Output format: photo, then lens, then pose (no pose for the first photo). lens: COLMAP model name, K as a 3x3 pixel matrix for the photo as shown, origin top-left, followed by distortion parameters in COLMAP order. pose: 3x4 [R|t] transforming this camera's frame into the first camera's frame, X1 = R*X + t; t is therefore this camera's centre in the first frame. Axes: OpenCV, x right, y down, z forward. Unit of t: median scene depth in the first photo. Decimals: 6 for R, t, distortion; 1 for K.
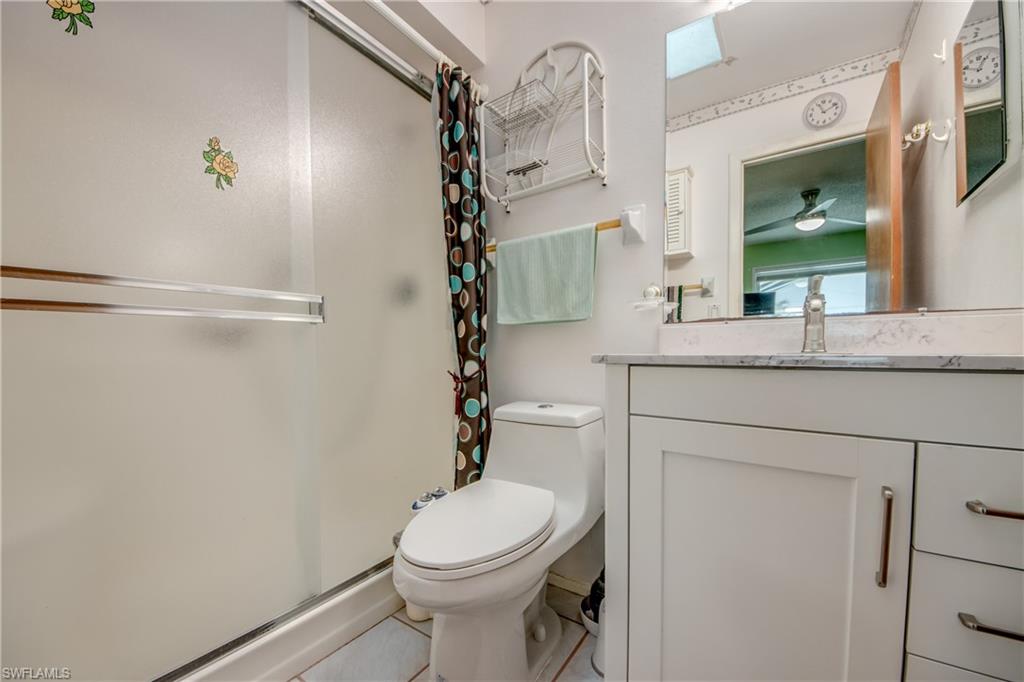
lens RADIAL K [[384.2, 0, 511.7], [0, 384.2, 371.9], [0, 0, 1]] dist [0.038600, -0.021439]
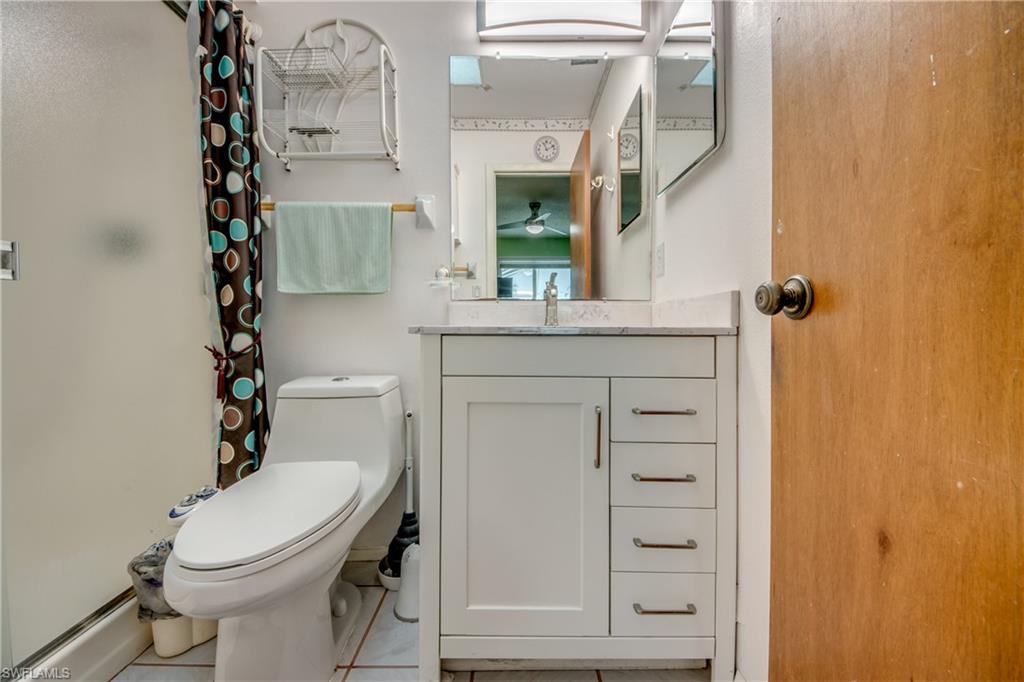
lens RADIAL K [[383.8, 0, 510.4], [0, 383.8, 347.7], [0, 0, 1]] dist [0.039757, -0.026364]
pose [[0.827682, -0.026259, 0.560583, -0.106734], [0.023902, 0.999648, 0.011536, 0.008229], [-0.560689, 0.003851, 0.828018, -0.059593]]
